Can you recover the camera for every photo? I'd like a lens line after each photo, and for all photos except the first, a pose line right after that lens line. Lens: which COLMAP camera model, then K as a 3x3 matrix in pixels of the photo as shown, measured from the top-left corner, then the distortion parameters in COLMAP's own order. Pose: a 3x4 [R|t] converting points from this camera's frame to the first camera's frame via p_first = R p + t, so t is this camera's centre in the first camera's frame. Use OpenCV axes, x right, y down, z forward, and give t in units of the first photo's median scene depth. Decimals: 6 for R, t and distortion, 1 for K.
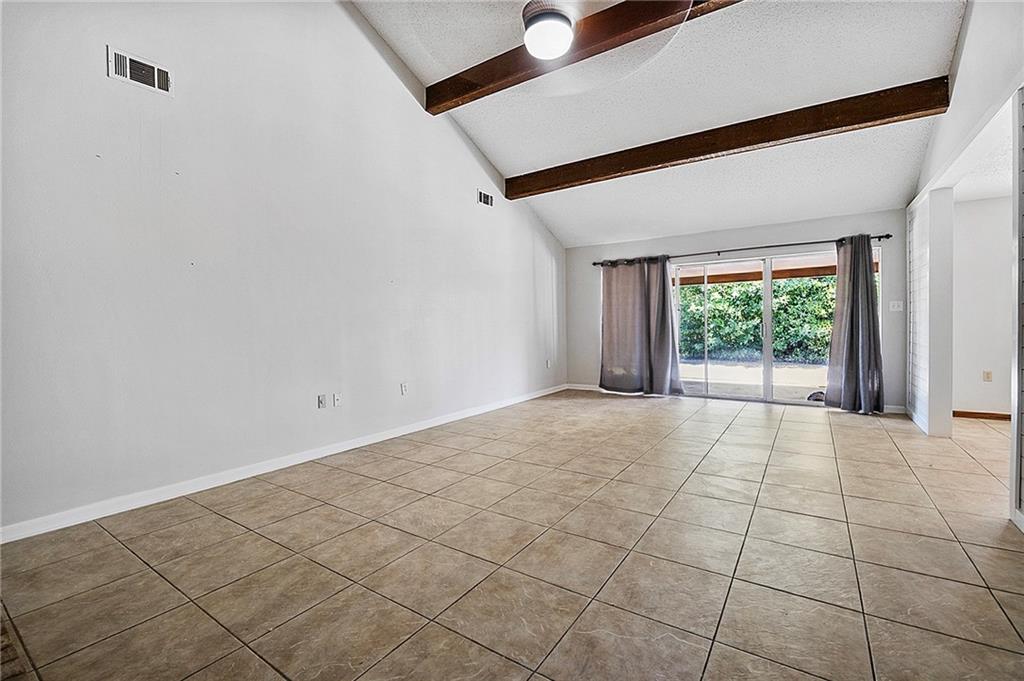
lens RADIAL K [[446.7, 0, 508.8], [0, 446.7, 327.3], [0, 0, 1]] dist [0.000331, -0.000139]
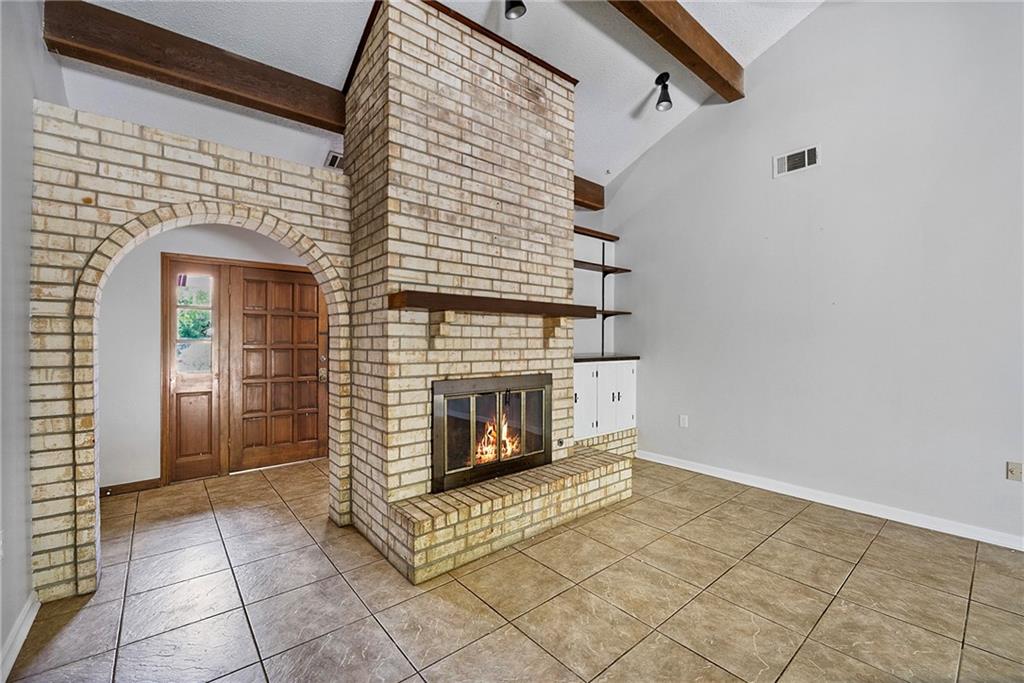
lens RADIAL K [[421.6, 0, 518.1], [0, 421.6, 326.2], [0, 0, 1]] dist [-0.006678, -0.000411]
pose [[-0.262772, -0.024834, -0.964538, 0.237723], [-0.004232, 0.999689, -0.024586, -0.024076], [0.964849, -0.002378, -0.262795, 0.228314]]
